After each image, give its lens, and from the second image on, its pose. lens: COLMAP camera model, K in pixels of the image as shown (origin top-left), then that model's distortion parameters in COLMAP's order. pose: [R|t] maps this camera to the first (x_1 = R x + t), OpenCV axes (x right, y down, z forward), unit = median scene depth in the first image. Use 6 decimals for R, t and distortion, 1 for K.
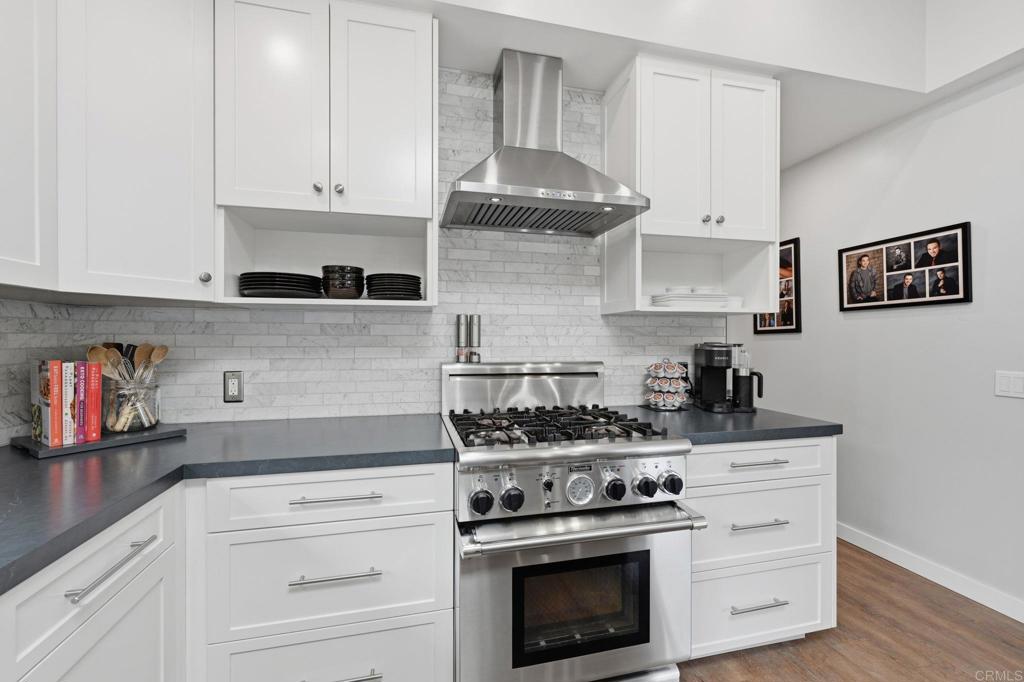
lens RADIAL K [[428.5, 0, 511.9], [0, 428.5, 338.1], [0, 0, 1]] dist [0.000837, 0.000061]
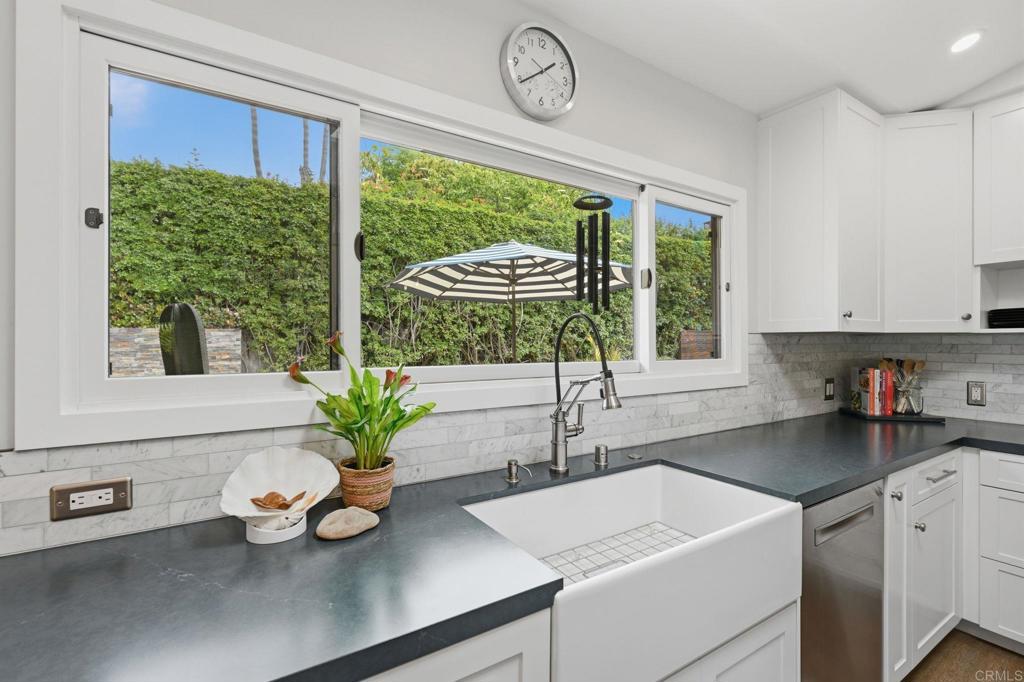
lens RADIAL K [[458.7, 0, 511.8], [0, 458.7, 338.0], [0, 0, 1]] dist [-0.001316, 0.000329]
pose [[0.316659, -0.010370, -0.948483, 0.252194], [-0.000469, 0.999938, -0.011089, -0.043489], [0.948539, 0.003956, 0.316635, -0.867008]]
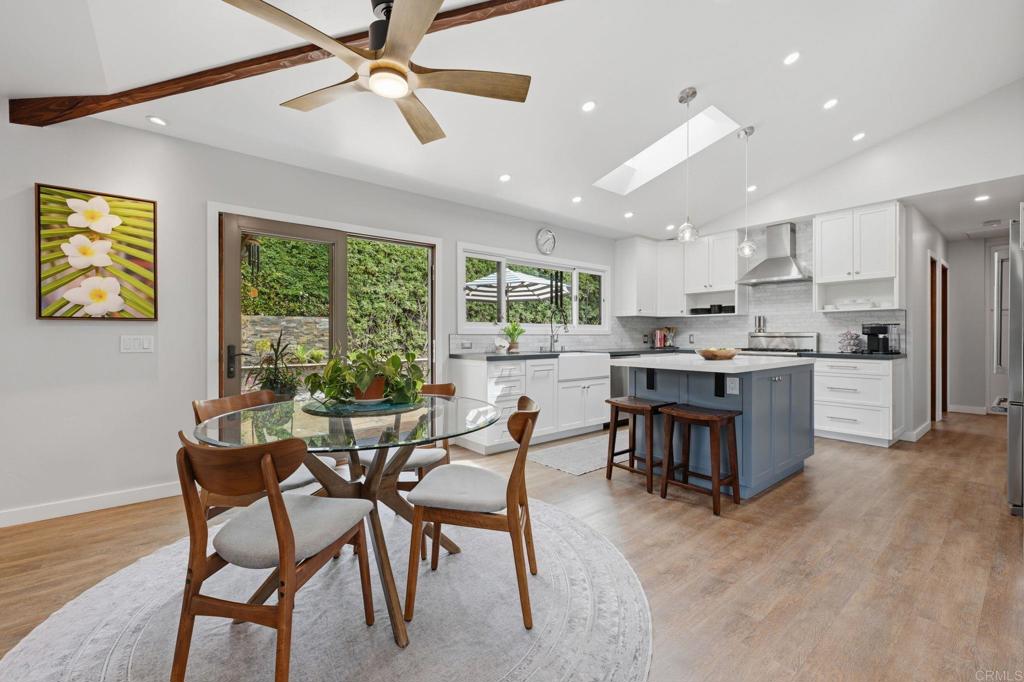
lens RADIAL K [[428.5, 0, 511.9], [0, 428.5, 338.1], [0, 0, 1]] dist [0.000837, 0.000061]
pose [[0.425274, 0.002744, -0.905060, 2.212472], [0.000387, 0.999995, 0.003214, 0.103537], [0.905065, -0.001717, 0.425271, -2.143735]]
